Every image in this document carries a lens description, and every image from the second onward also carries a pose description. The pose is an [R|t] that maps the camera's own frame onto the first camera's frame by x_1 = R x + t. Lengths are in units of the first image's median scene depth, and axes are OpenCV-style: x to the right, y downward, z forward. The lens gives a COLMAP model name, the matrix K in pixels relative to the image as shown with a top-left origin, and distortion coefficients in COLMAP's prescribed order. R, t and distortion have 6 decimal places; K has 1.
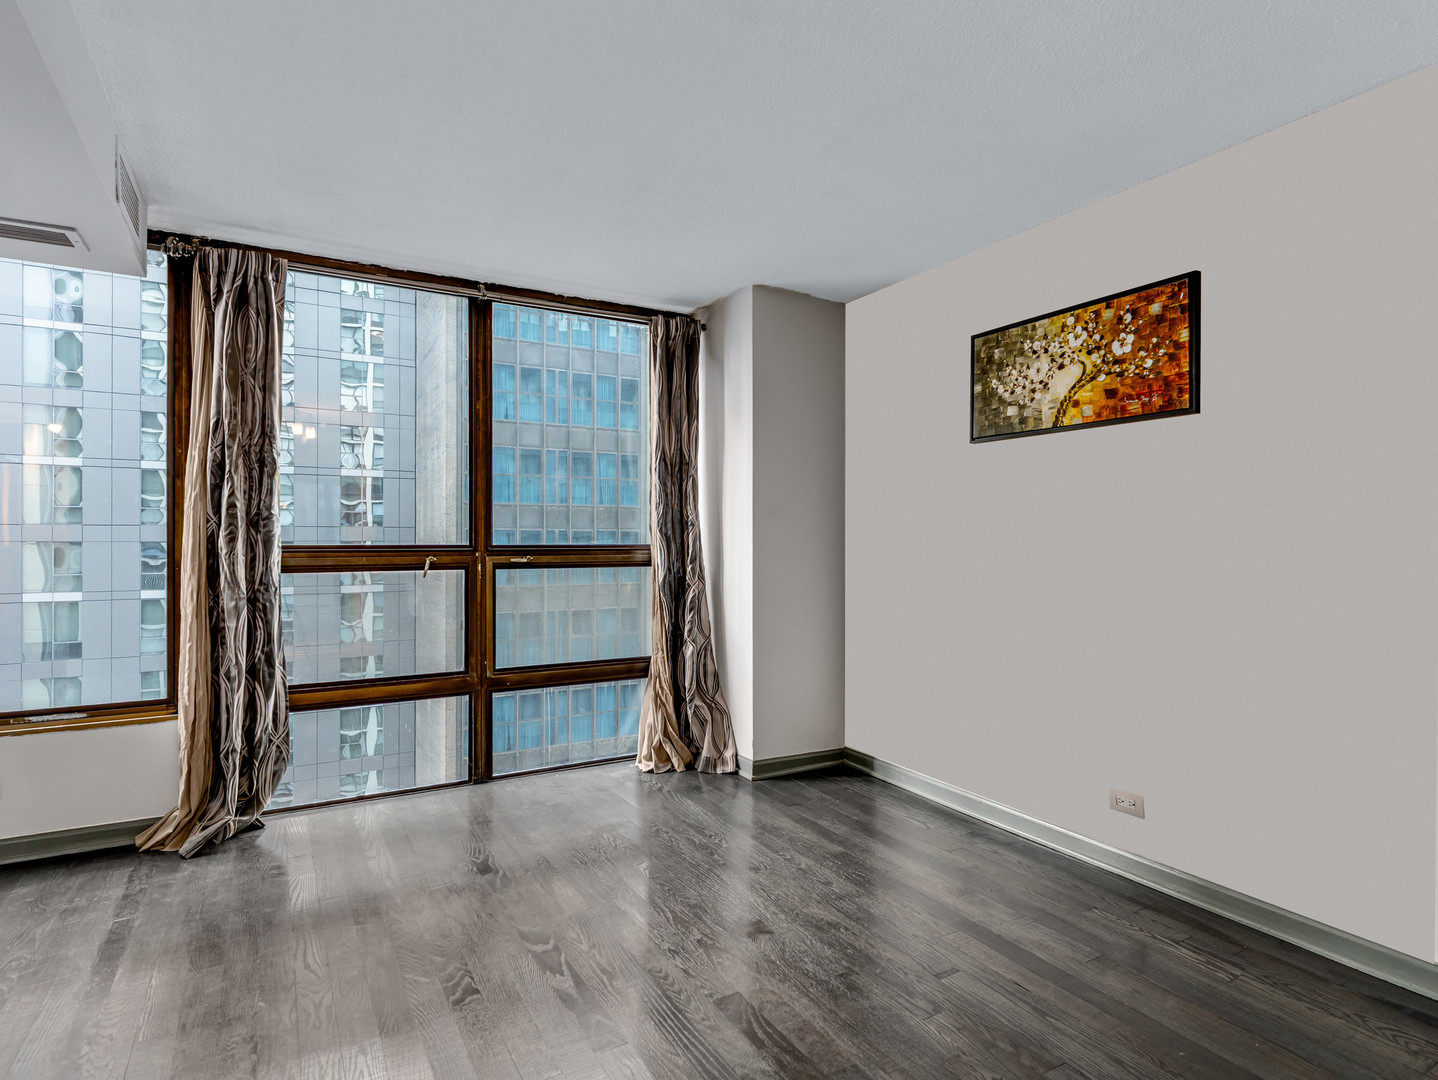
lens RADIAL K [[781.2, 0, 711.9], [0, 781.2, 542.2], [0, 0, 1]] dist [-0.005850, 0.000471]
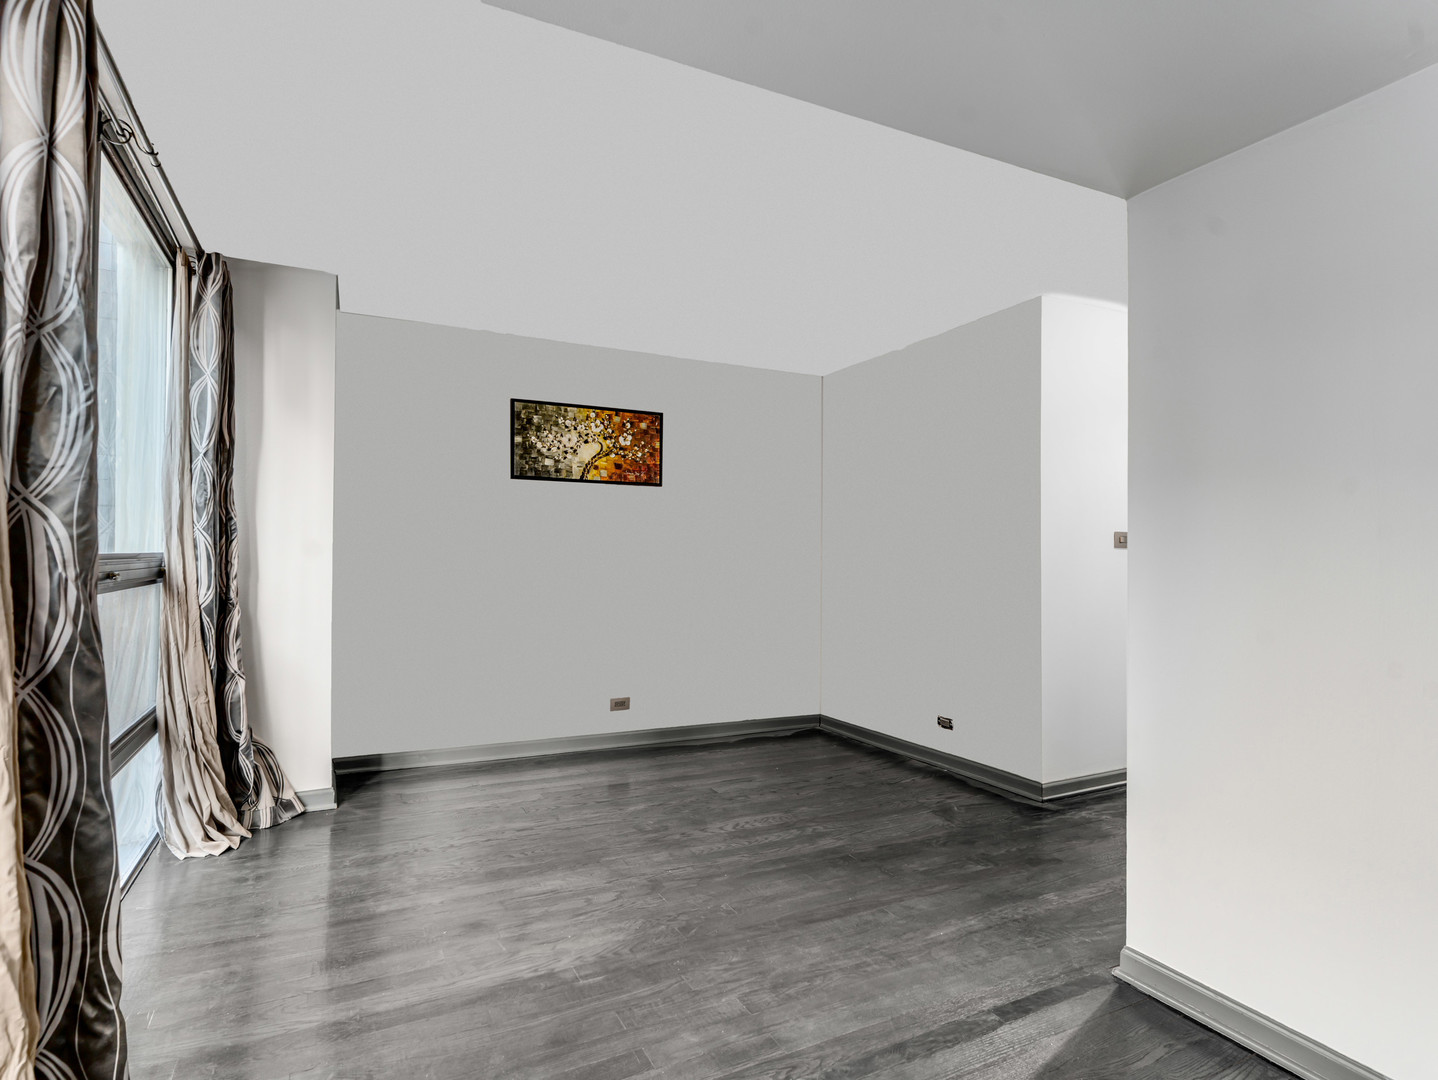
lens RADIAL K [[781.2, 0, 713.7], [0, 781.2, 543.8], [0, 0, 1]] dist [-0.005850, 0.000471]
pose [[0.056630, 0.010184, 0.998343, -1.112078], [-0.009738, 0.999906, -0.009647, -0.006251], [-0.998348, -0.009176, 0.056724, 0.651434]]
